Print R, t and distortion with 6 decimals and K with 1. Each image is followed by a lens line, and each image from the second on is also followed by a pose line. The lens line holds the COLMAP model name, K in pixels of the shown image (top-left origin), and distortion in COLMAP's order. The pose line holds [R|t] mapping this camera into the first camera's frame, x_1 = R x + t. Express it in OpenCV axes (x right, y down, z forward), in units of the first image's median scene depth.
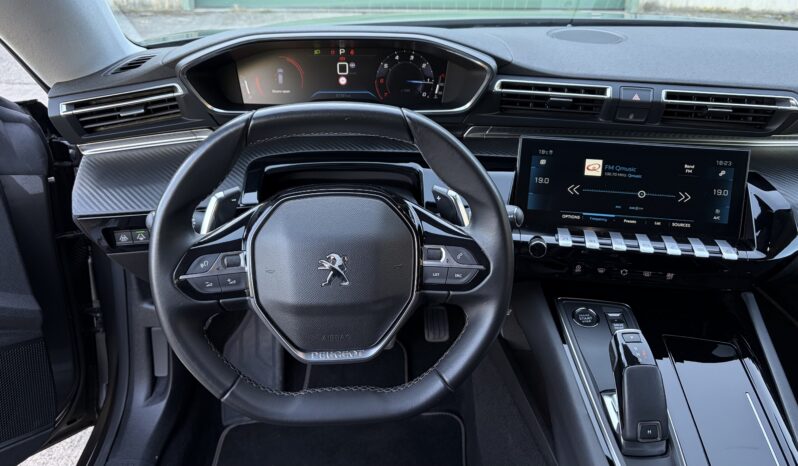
lens RADIAL K [[623.8, 0, 399.0], [0, 623.8, 233.0], [0, 0, 1]] dist [0.040313, -0.057390]
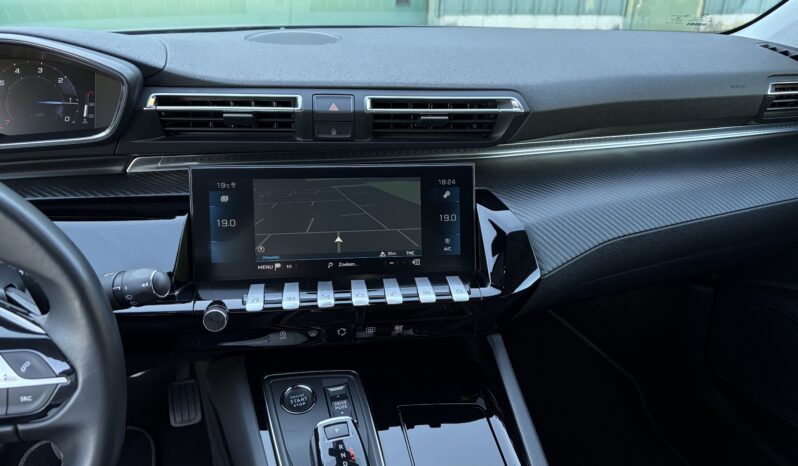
lens RADIAL K [[619.7, 0, 399.0], [0, 619.7, 233.0], [0, 0, 1]] dist [0.066251, -0.117075]
pose [[0.965011, -0.102345, 0.241411, 0.252840], [0.111967, 0.993360, -0.026445, -0.030267], [-0.237101, 0.052549, 0.970063, 0.232263]]
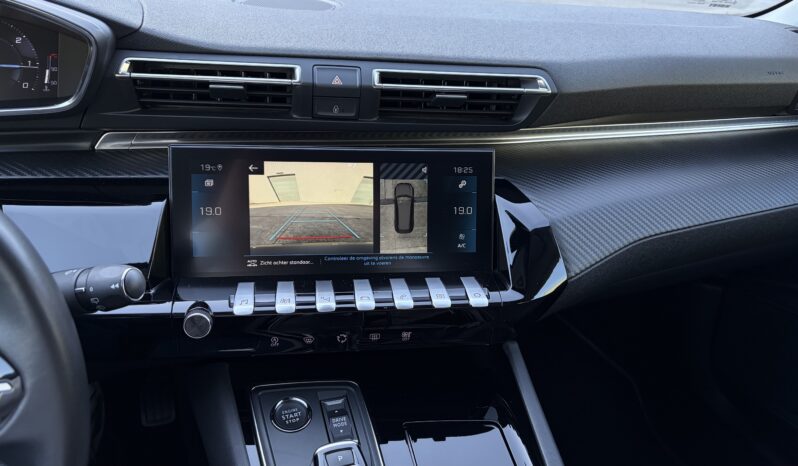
lens RADIAL K [[623.8, 0, 399.0], [0, 623.8, 233.0], [0, 0, 1]] dist [0.040313, -0.057390]
pose [[0.957291, -0.087657, 0.275518, 0.240210], [0.090184, 0.995919, 0.003509, -0.047410], [-0.274701, 0.021488, 0.961290, 0.328605]]
